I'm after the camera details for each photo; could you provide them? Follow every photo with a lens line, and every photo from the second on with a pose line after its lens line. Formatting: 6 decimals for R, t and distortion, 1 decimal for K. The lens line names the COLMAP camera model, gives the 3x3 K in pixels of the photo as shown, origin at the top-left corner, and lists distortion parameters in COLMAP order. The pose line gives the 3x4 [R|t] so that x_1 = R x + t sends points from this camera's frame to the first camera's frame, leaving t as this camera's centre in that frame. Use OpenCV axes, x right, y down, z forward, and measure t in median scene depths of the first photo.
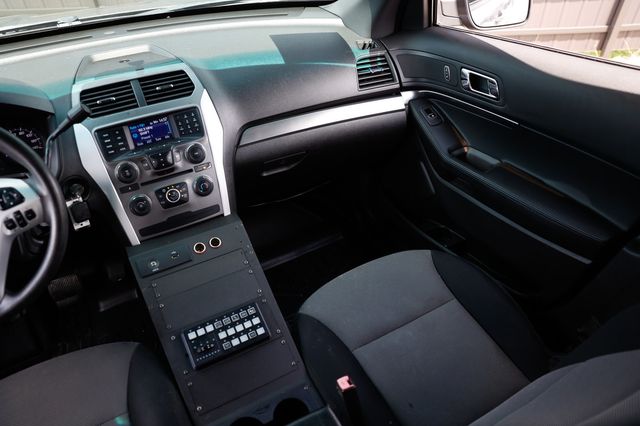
lens RADIAL K [[431.7, 0, 316.9], [0, 431.7, 212.5], [0, 0, 1]] dist [-0.100656, 0.068834]
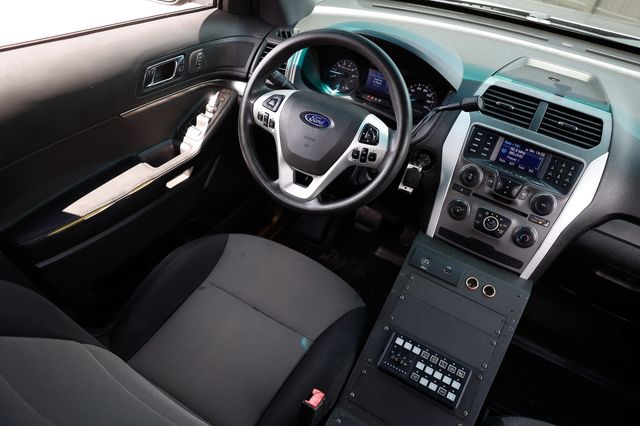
lens RADIAL K [[431.7, 0, 315.7], [0, 431.7, 212.2], [0, 0, 1]] dist [-0.100656, 0.068834]
pose [[0.503406, 0.623576, -0.598109, 0.013533], [-0.608779, 0.747195, 0.266624, -0.072052], [0.613164, 0.229896, 0.755763, 0.050550]]
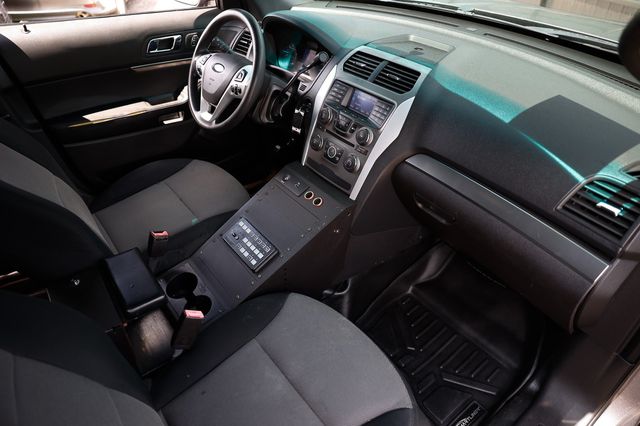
lens RADIAL K [[431.7, 0, 319.6], [0, 431.7, 214.9], [0, 0, 1]] dist [-0.100656, 0.068834]
pose [[0.158014, 0.622057, -0.766862, 0.688501], [-0.603484, 0.675536, 0.423626, -0.407923], [0.781562, 0.395849, 0.482146, 0.454361]]
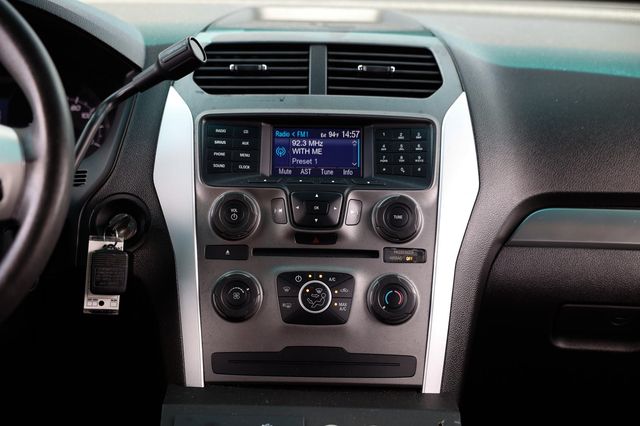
lens RADIAL K [[1013.7, 0, 323.9], [0, 1013.7, 212.7], [0, 0, 1]] dist [0.105273, 0.000000]
pose [[0.880668, 0.170974, -0.441806, 0.088814], [-0.324054, 0.897695, -0.298551, 0.175007], [0.345563, 0.406093, 0.845976, 0.139892]]
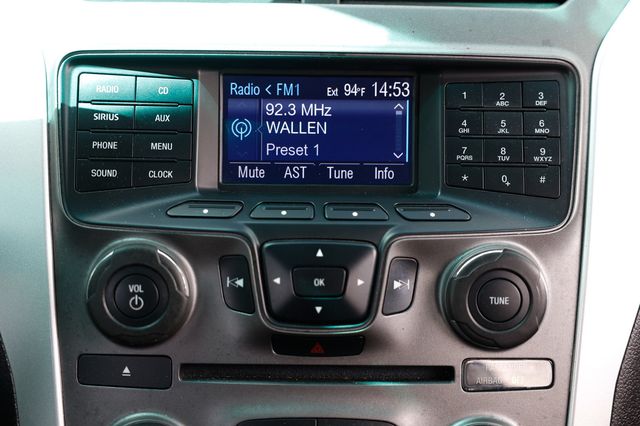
lens RADIAL K [[988.2, 0, 319.4], [0, 988.2, 211.4], [0, 0, 1]] dist [0.120730, 0.000000]
pose [[0.881711, 0.273256, -0.384599, -0.193346], [-0.323645, 0.943462, -0.071647, -0.117714], [0.343277, 0.187645, 0.920299, 0.561520]]
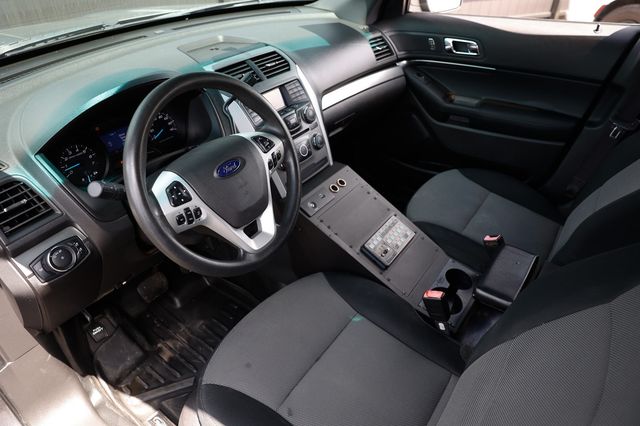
lens RADIAL K [[431.7, 0, 317.7], [0, 431.7, 210.1], [0, 0, 1]] dist [-0.100656, 0.068834]
pose [[0.902044, -0.220467, 0.371095, -0.775379], [0.238647, 0.971101, -0.003165, 0.133017], [-0.359673, 0.091415, 0.928590, -0.114890]]
